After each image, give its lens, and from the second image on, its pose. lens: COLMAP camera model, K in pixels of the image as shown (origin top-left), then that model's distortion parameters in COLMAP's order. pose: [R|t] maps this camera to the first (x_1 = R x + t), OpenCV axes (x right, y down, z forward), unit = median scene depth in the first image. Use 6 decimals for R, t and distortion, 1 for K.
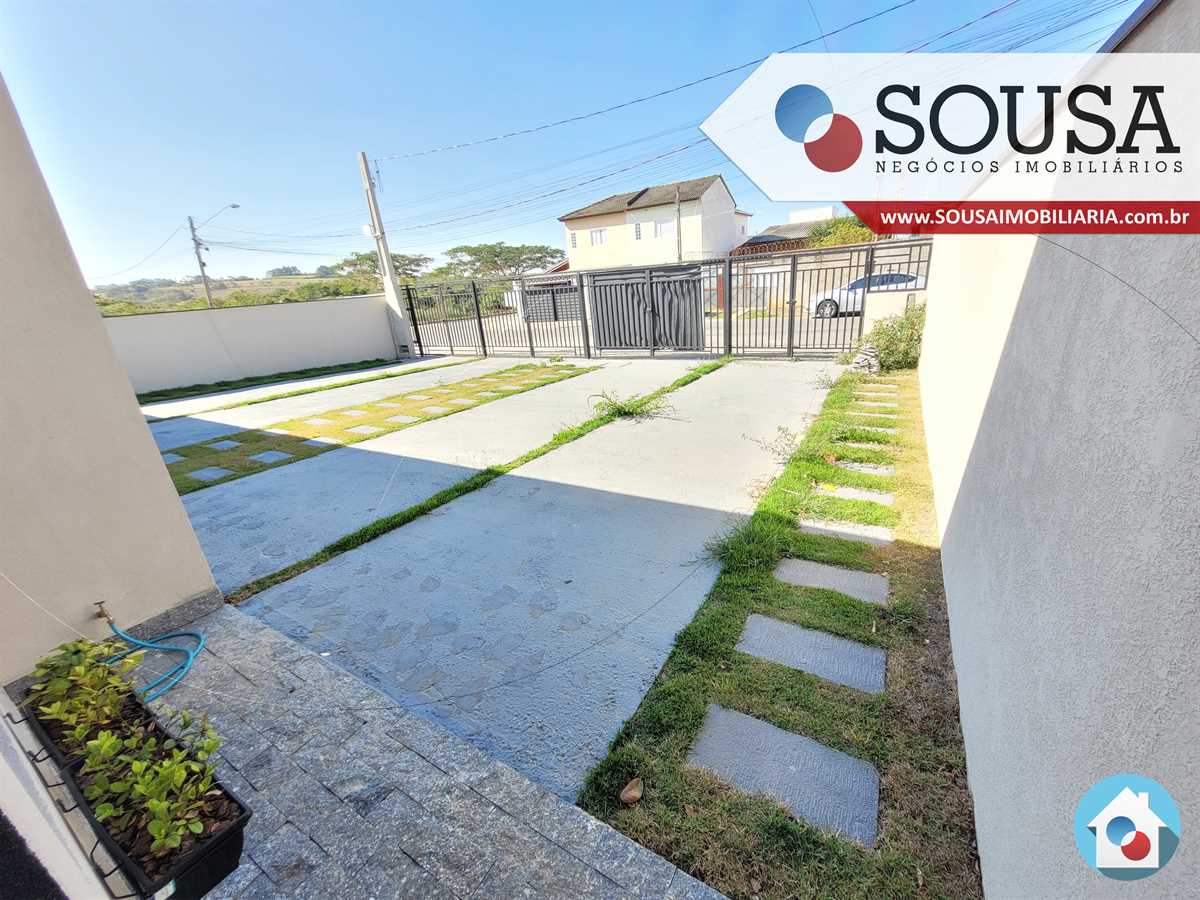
lens RADIAL K [[477.2, 0, 600.9], [0, 477.2, 443.8], [0, 0, 1]] dist [0.001217, 0.000019]
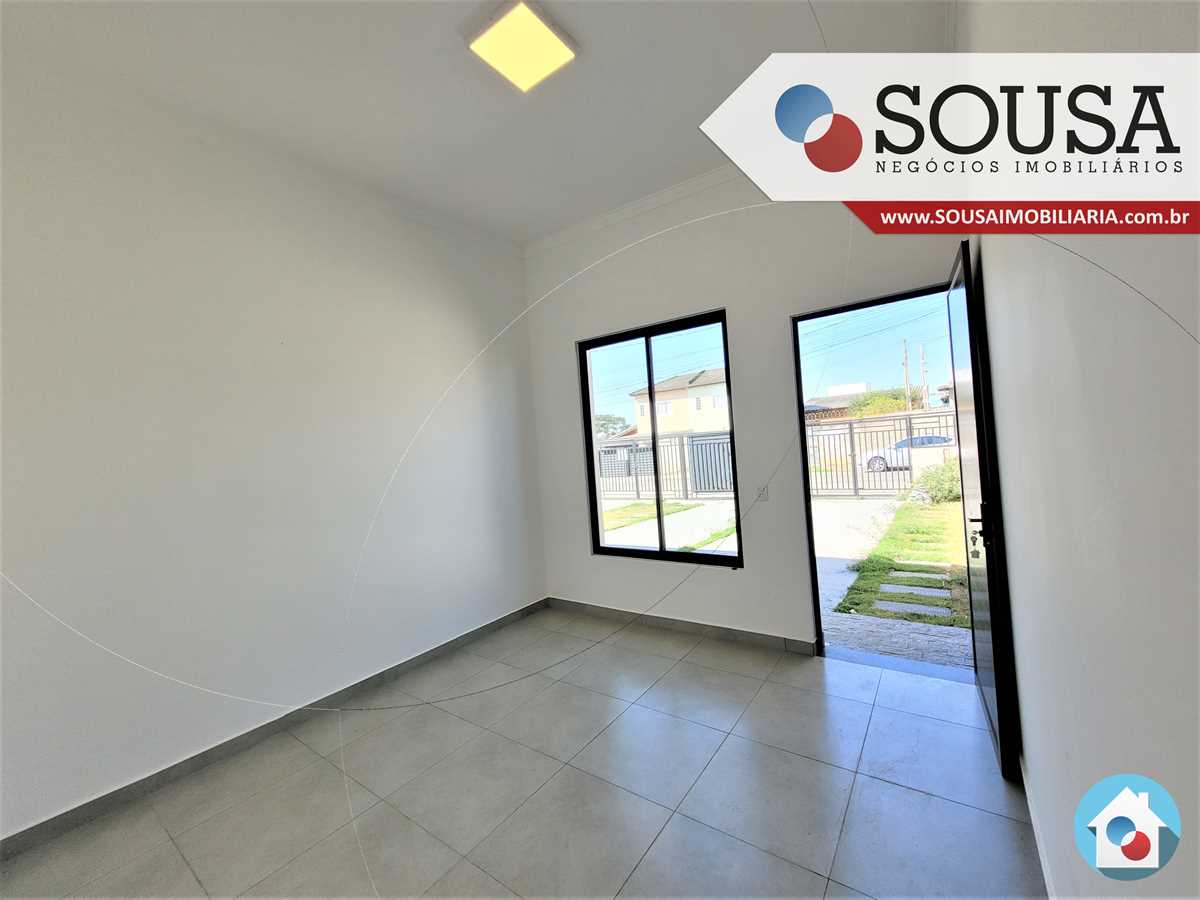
lens RADIAL K [[477.2, 0, 600.9], [0, 477.2, 443.8], [0, 0, 1]] dist [0.001217, 0.000019]
pose [[0.996209, -0.000599, -0.086988, -0.142193], [-0.027665, 0.945879, -0.323338, 0.094946], [0.082474, 0.324519, 0.942277, -0.248669]]
